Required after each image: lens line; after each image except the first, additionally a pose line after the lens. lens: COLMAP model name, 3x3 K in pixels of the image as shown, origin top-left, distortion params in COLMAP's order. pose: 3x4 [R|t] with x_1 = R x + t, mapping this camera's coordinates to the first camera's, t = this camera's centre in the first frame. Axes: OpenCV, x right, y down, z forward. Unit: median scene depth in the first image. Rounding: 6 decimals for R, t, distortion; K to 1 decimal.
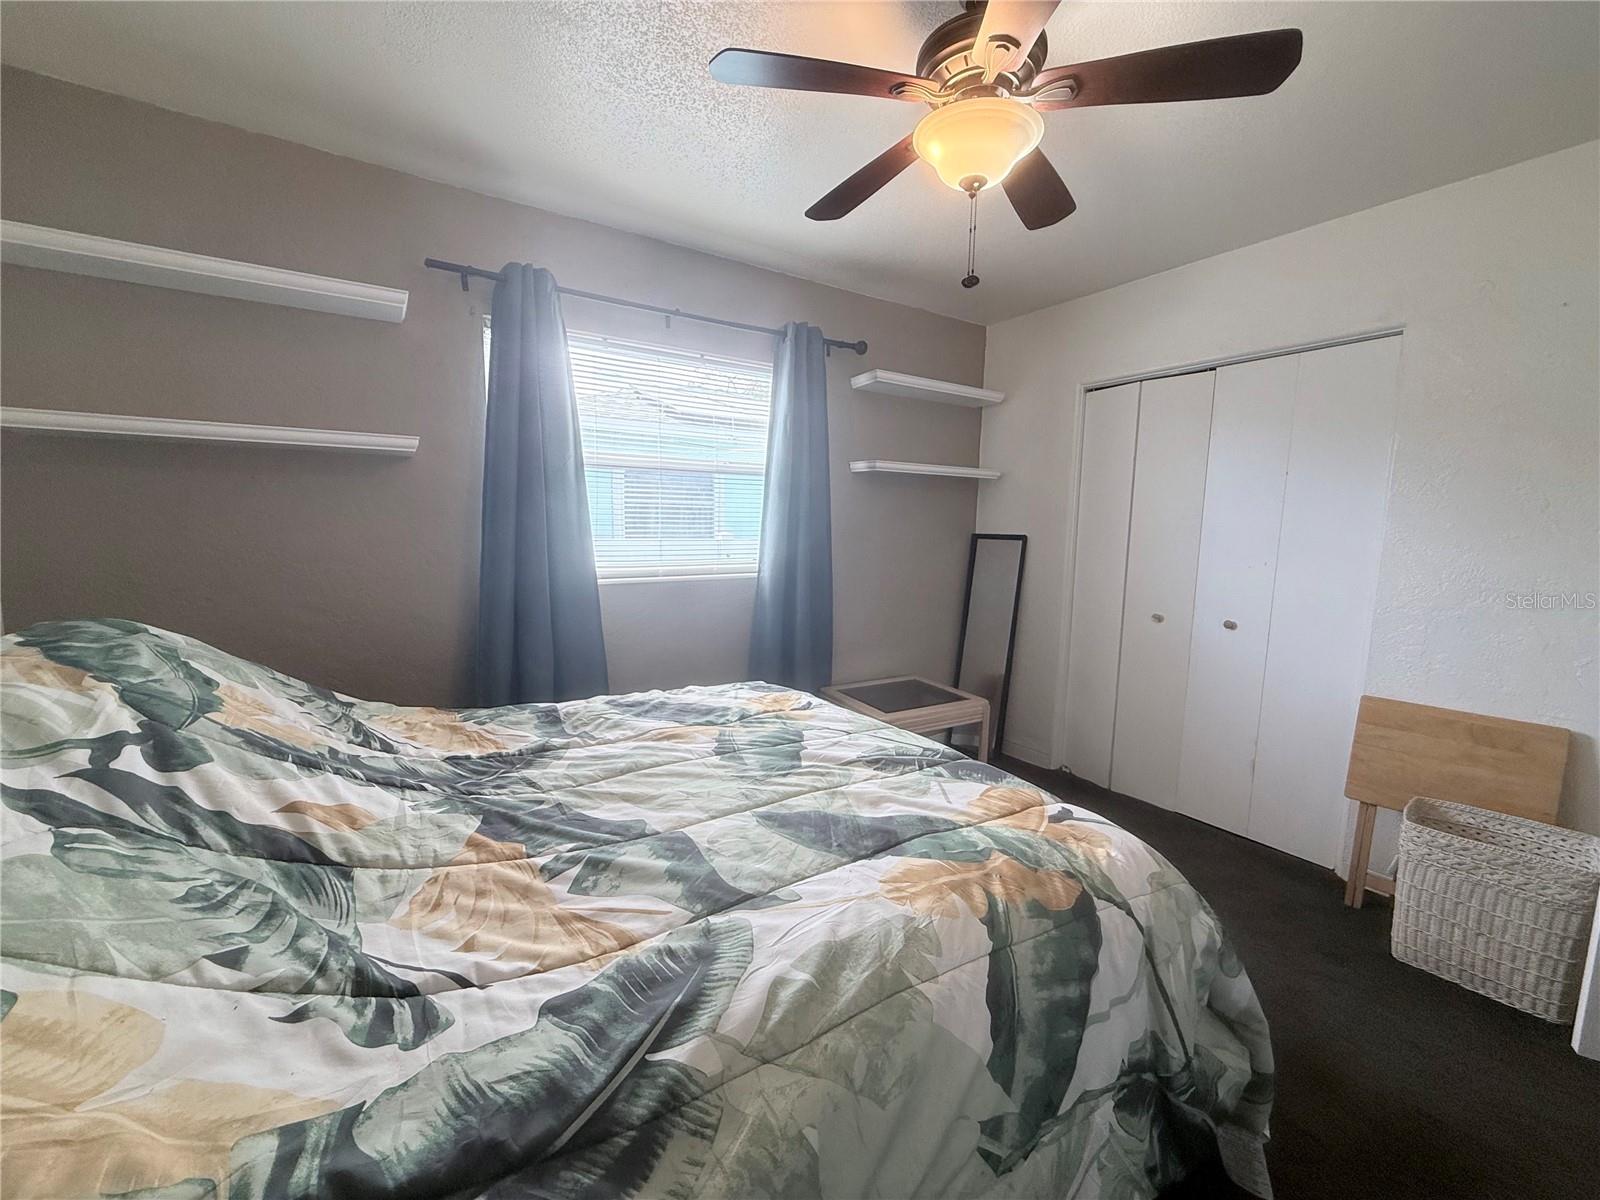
lens RADIAL K [[646.2, 0, 790.4], [0, 646.2, 602.0], [0, 0, 1]] dist [-0.001769, -0.000122]
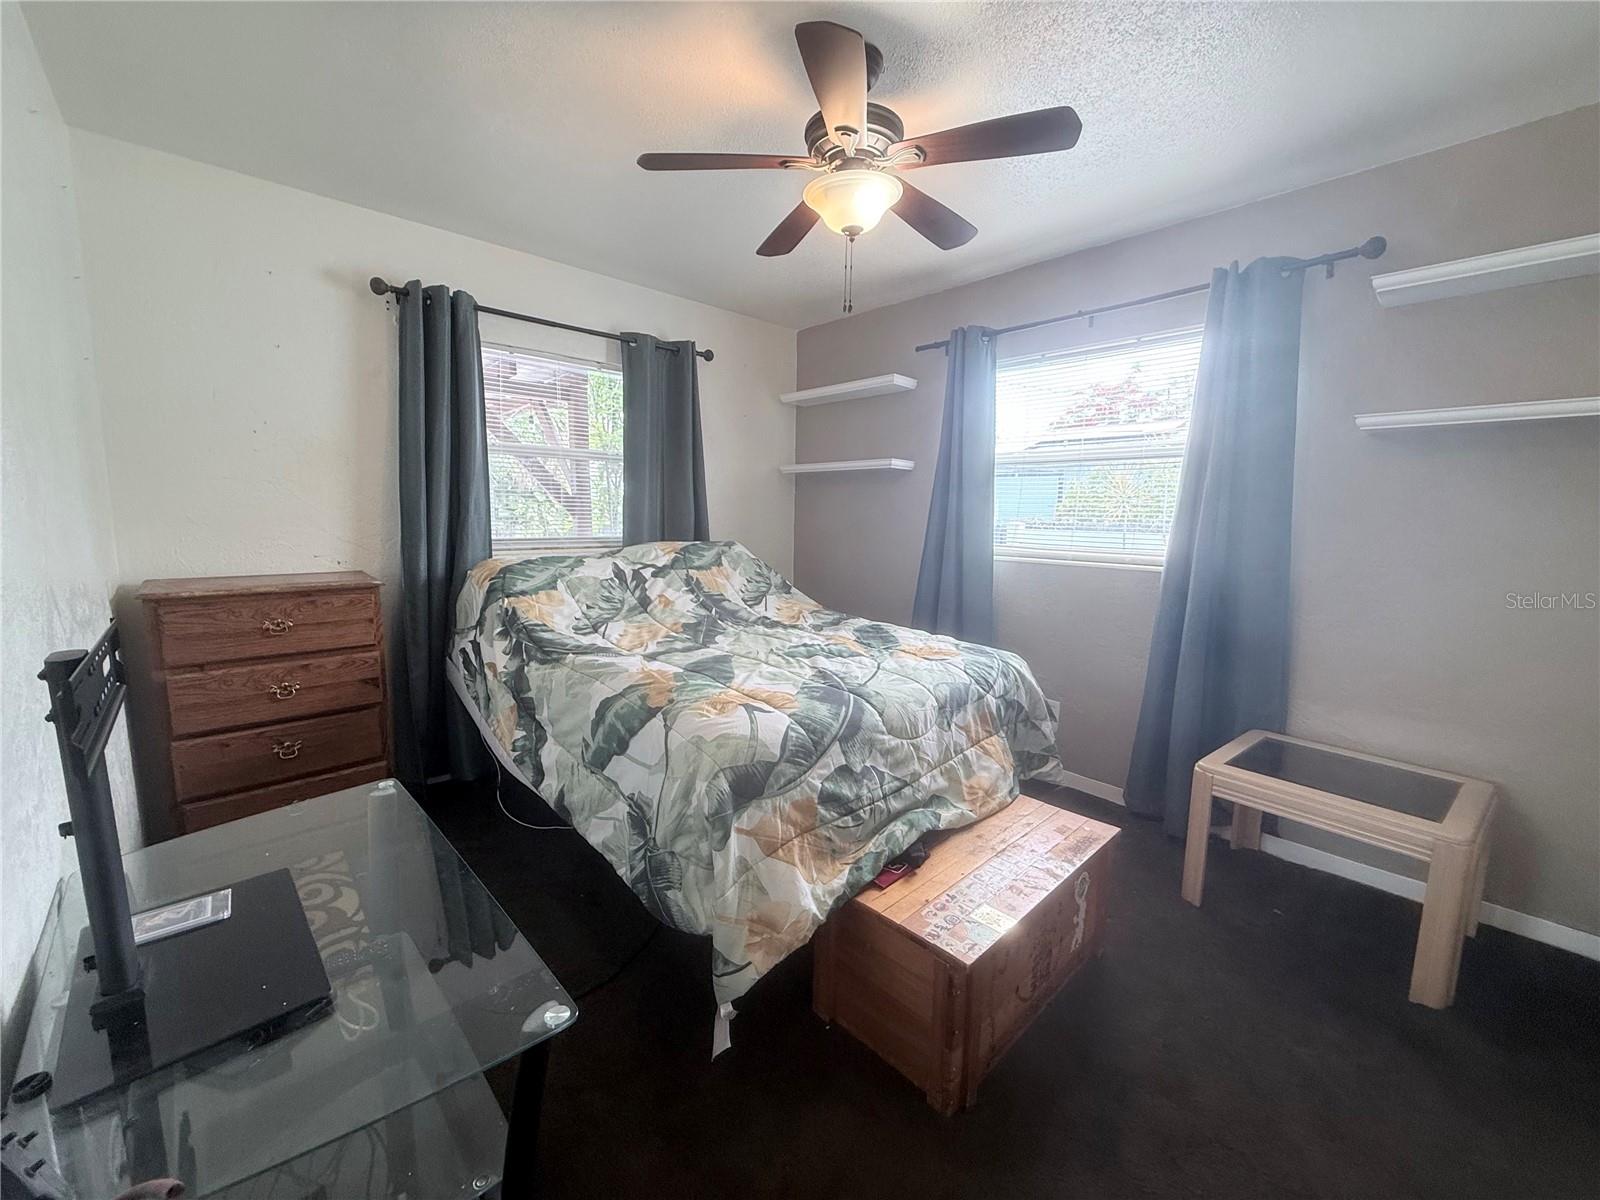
lens RADIAL K [[646.2, 0, 790.4], [0, 646.2, 602.0], [0, 0, 1]] dist [-0.001769, -0.000122]
pose [[0.142365, 0.117223, -0.982848, 1.478402], [-0.131434, 0.986408, 0.098610, -0.030843], [0.981049, 0.115141, 0.155837, 0.705923]]
